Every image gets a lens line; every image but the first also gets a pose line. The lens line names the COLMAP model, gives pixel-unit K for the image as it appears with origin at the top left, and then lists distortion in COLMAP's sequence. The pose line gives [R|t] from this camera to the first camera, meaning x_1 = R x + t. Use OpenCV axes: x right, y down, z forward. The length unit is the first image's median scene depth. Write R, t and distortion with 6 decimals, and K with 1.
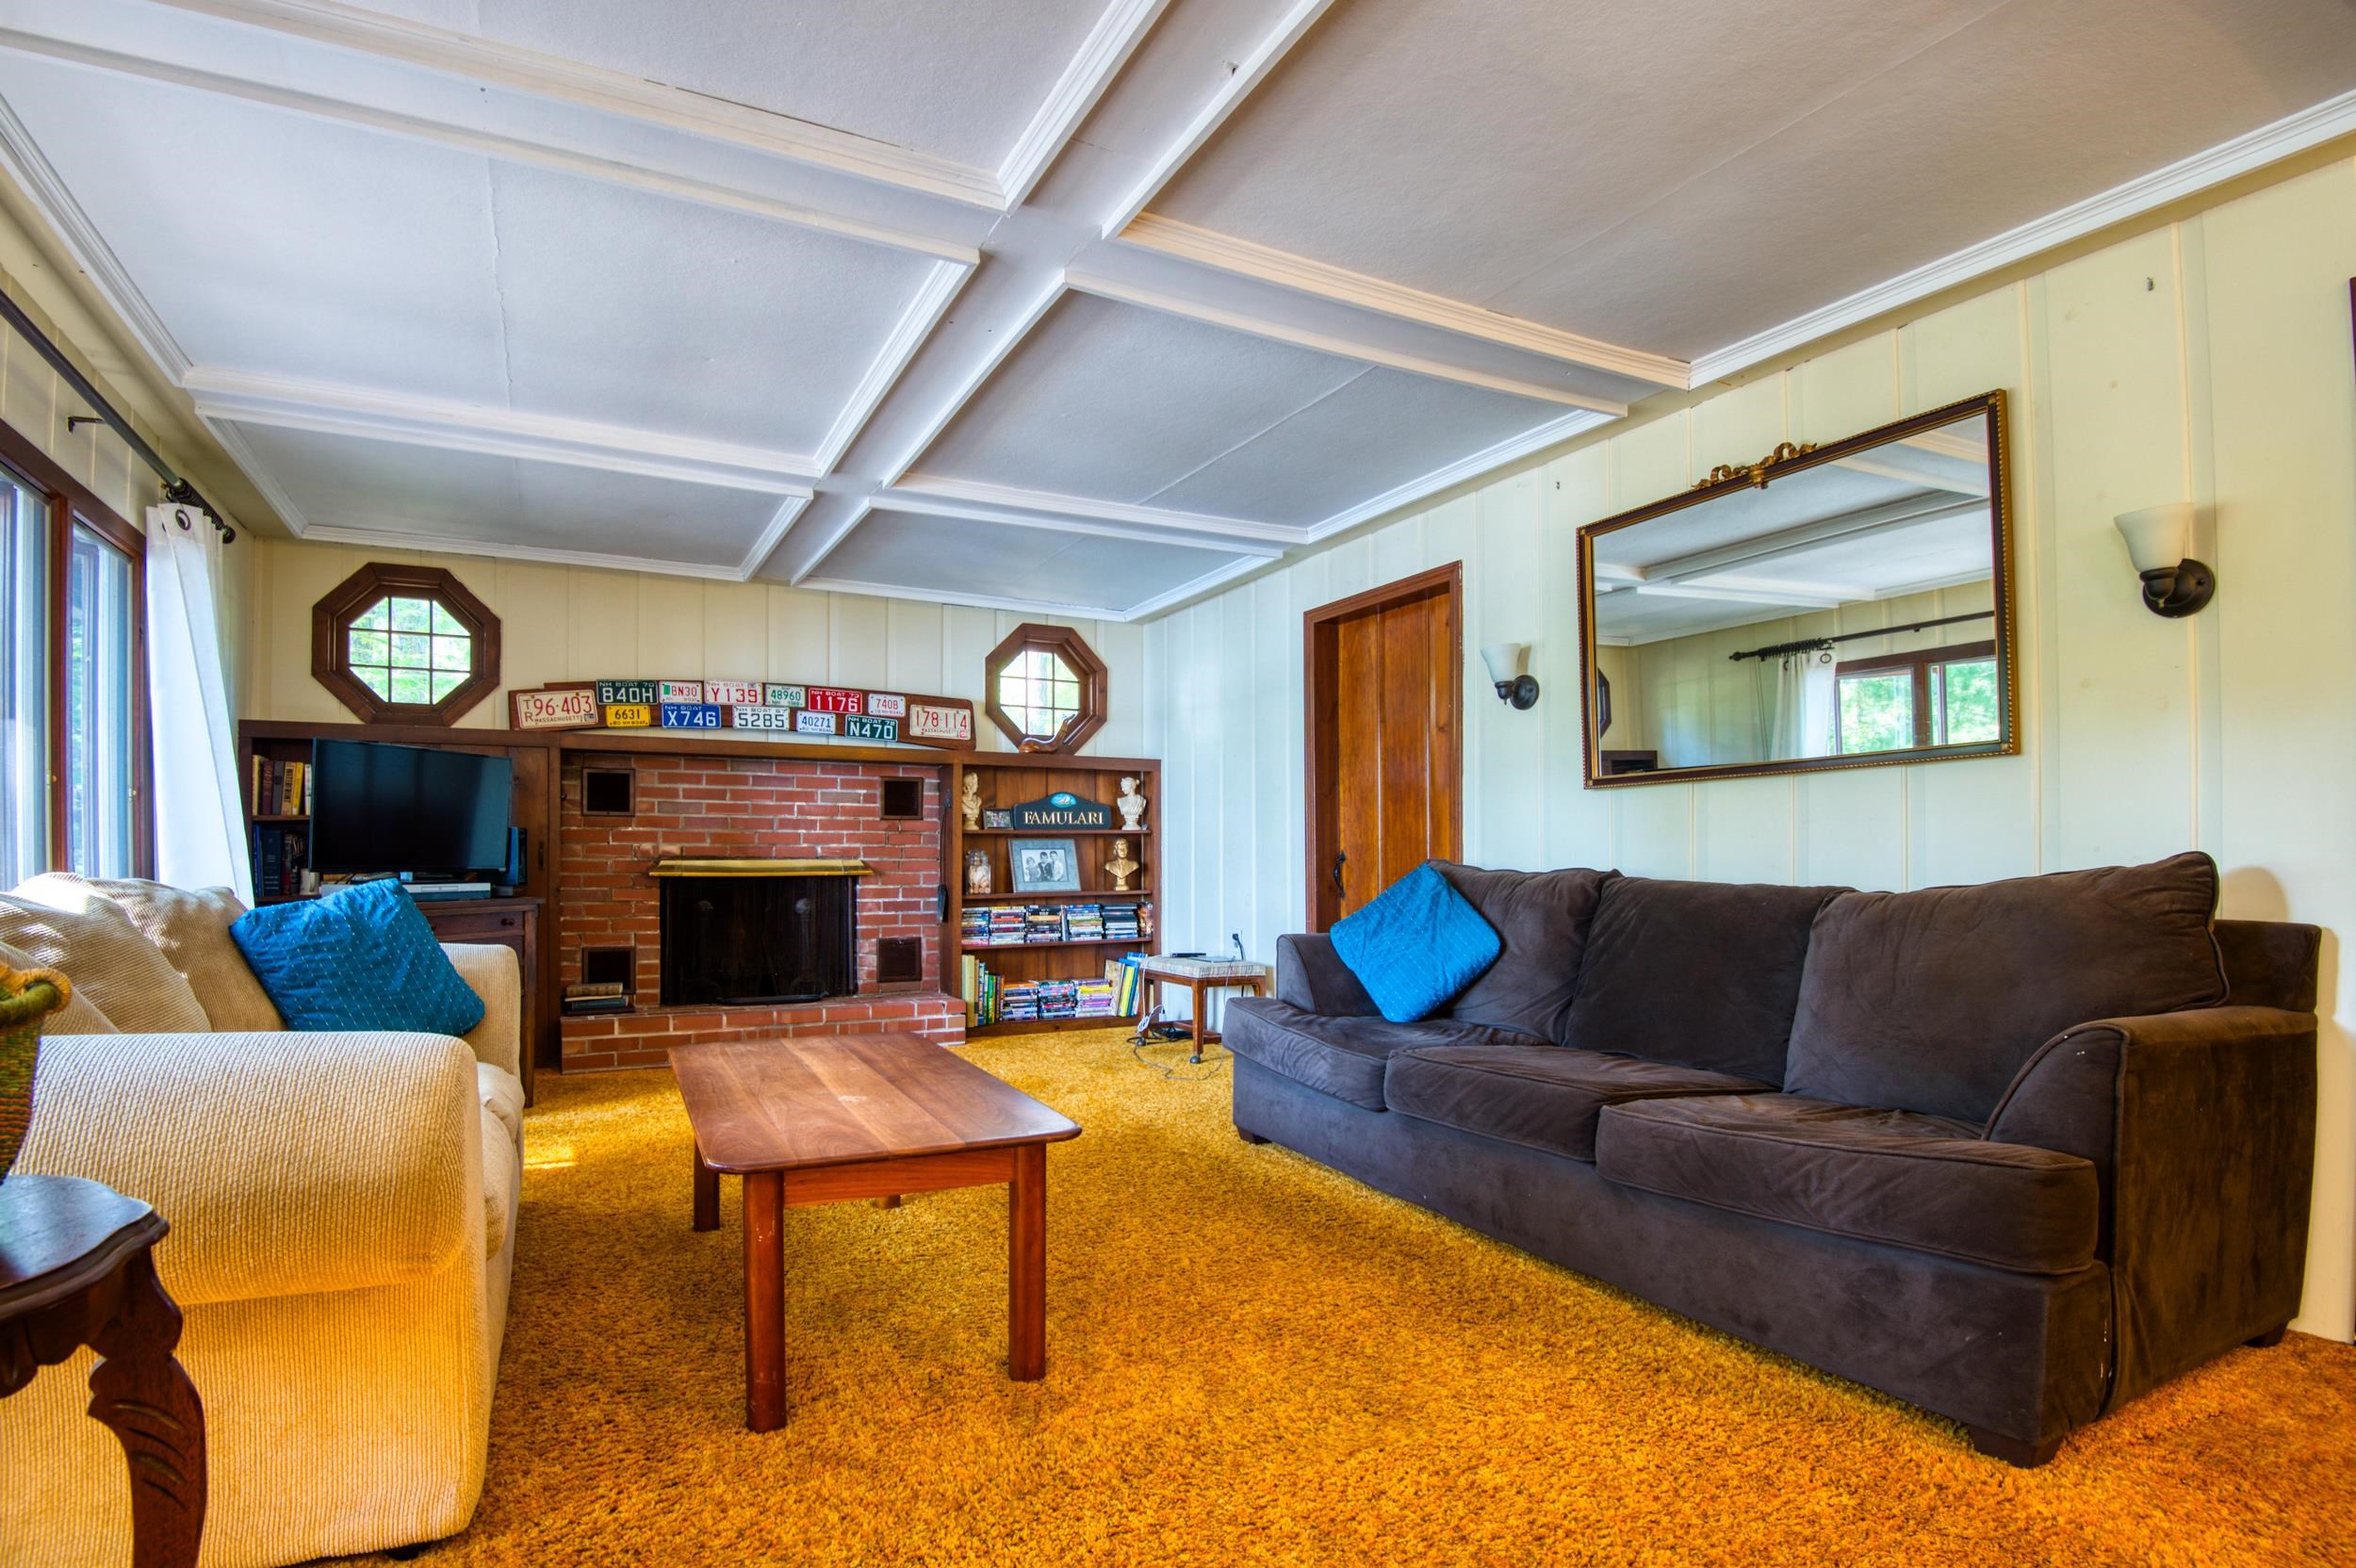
lens RADIAL K [[1152.7, 0, 1153.9], [0, 1152.7, 860.0], [0, 0, 1]] dist [0.001706, -0.000837]
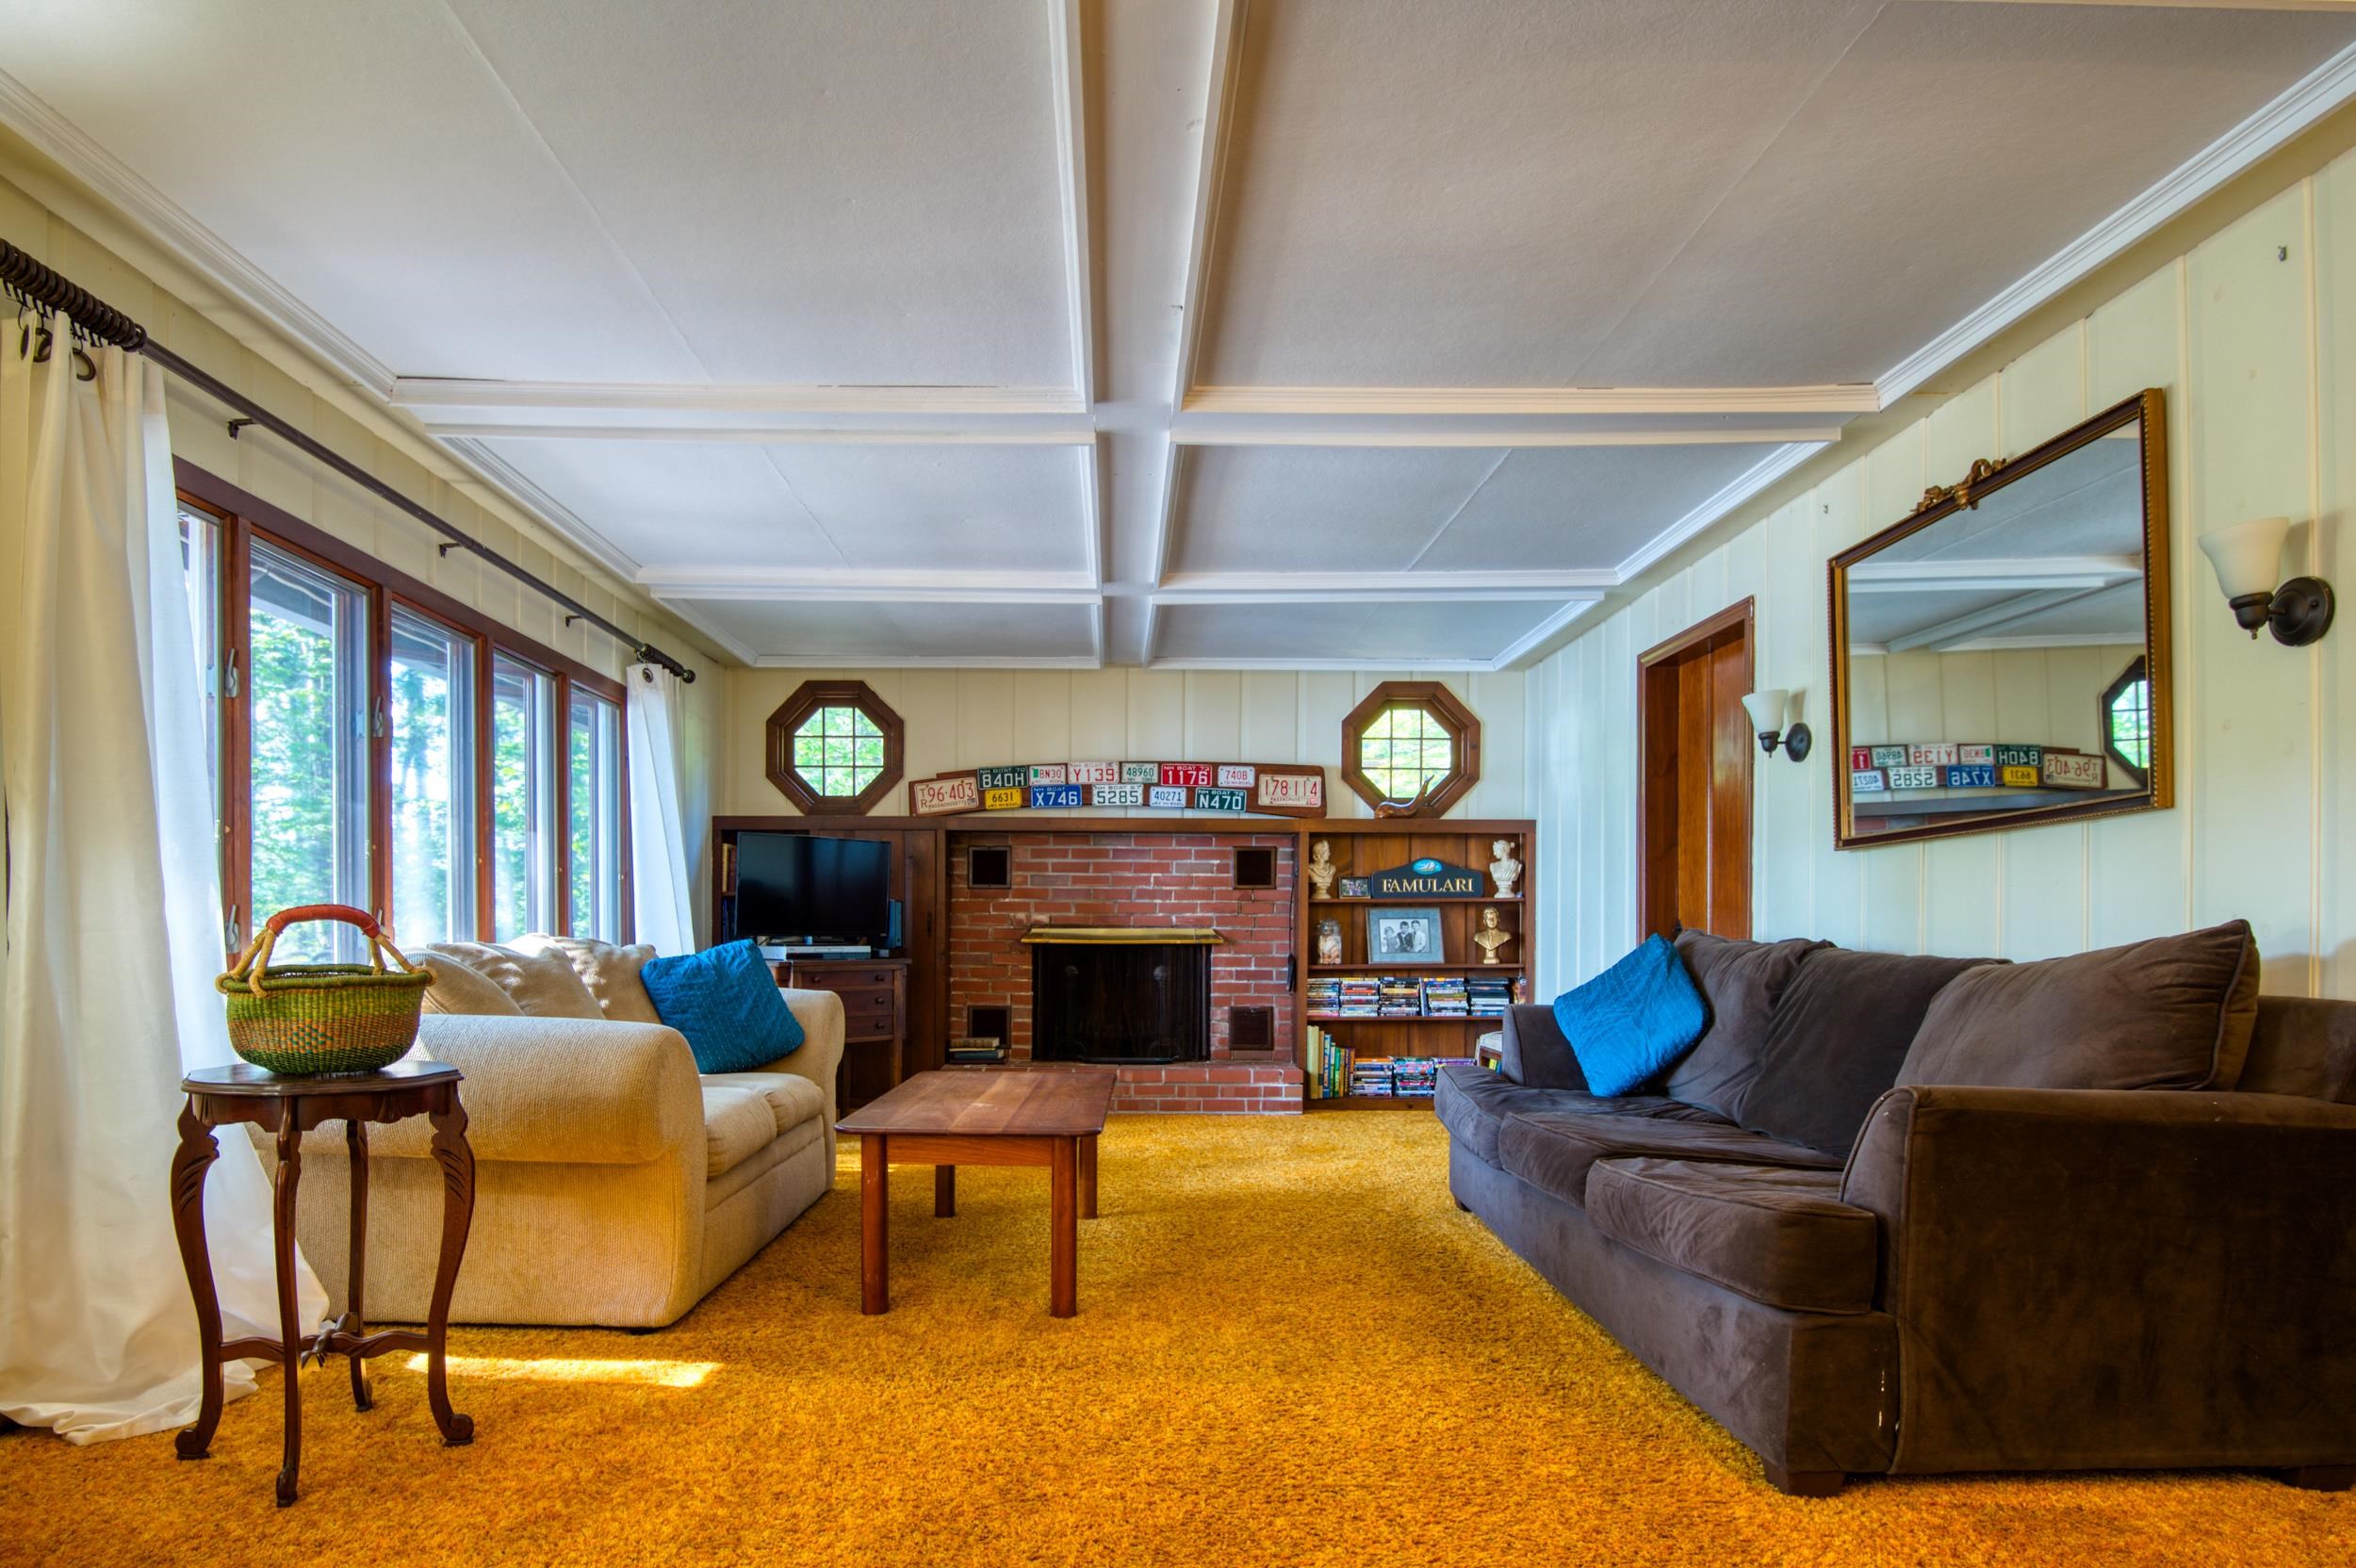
lens RADIAL K [[1412.9, 0, 1156.3], [0, 1412.9, 941.9], [0, 0, 1]] dist [0.053840, -0.000911]
pose [[0.898515, 0.007760, -0.438875, 0.259170], [-0.004878, 0.999959, 0.007693, 0.002012], [0.438916, -0.004771, 0.898515, -0.152965]]
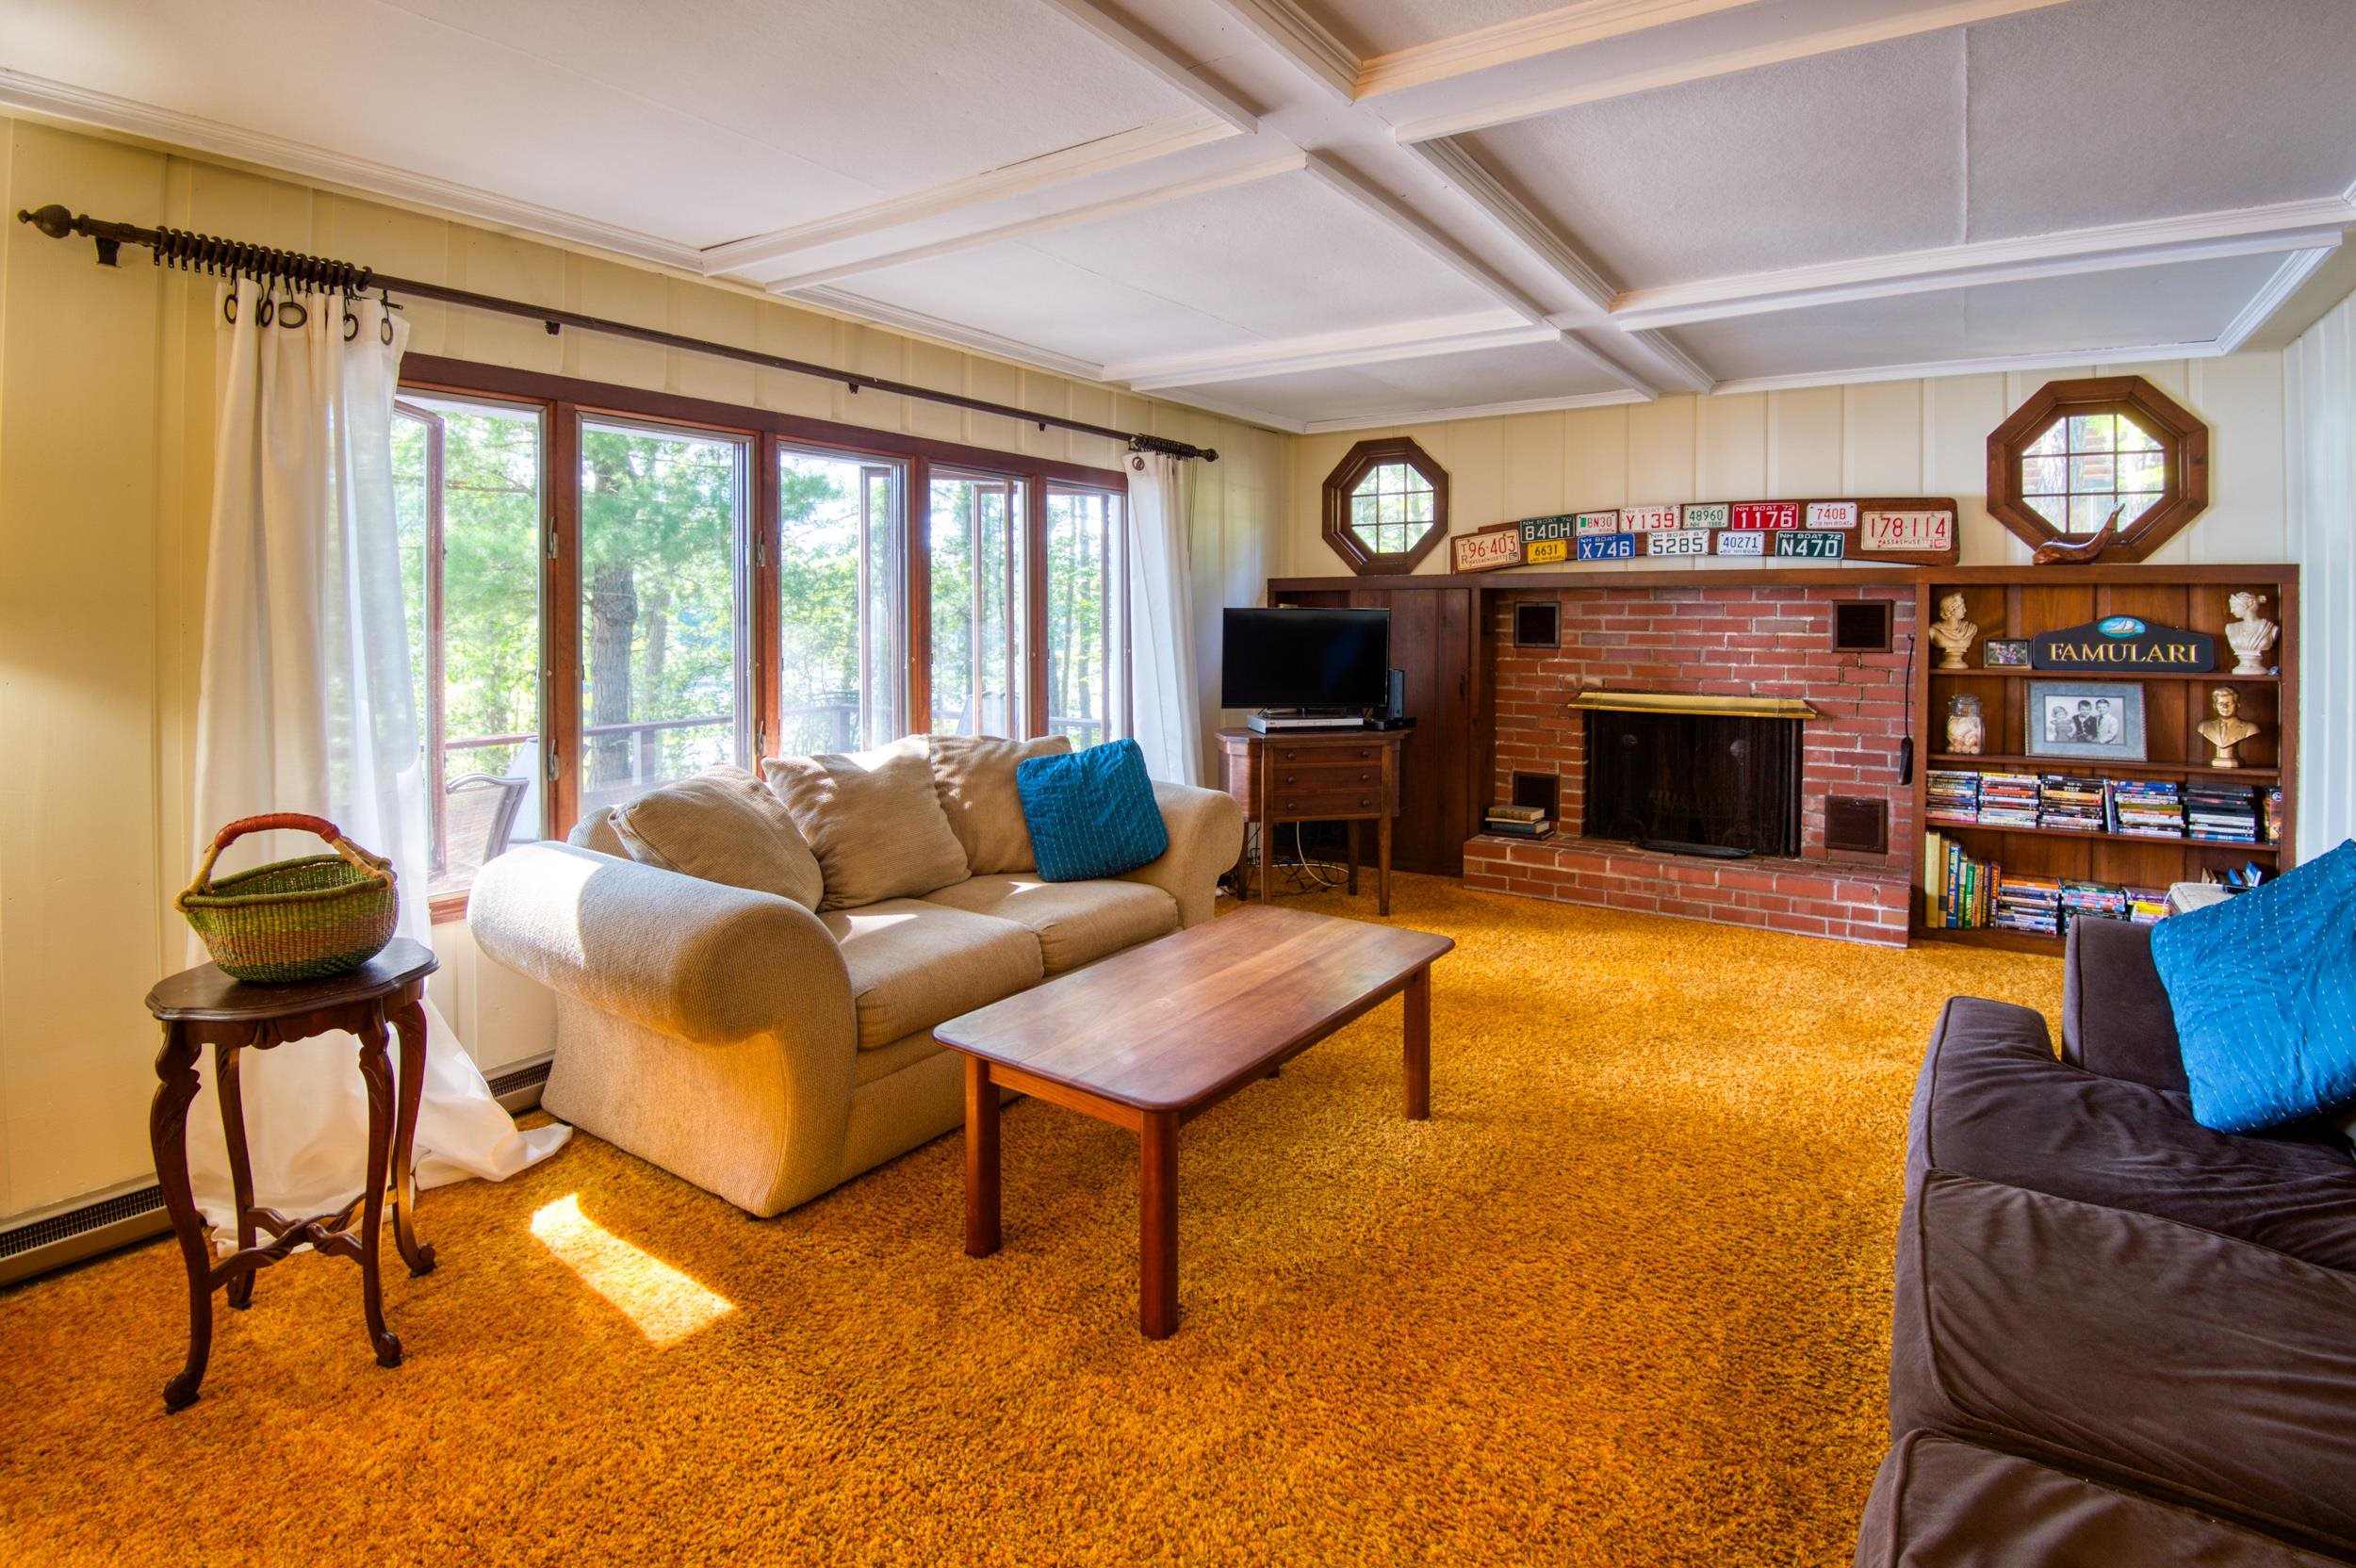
lens RADIAL K [[1187.4, 0, 1196.6], [0, 1187.4, 623.9], [0, 0, 1]] dist [-0.002417, -0.032787]
pose [[0.485549, 0.013393, -0.874107, 0.297085], [-0.003492, 0.999904, 0.013381, -0.068446], [0.874203, -0.003444, 0.485549, 0.197513]]
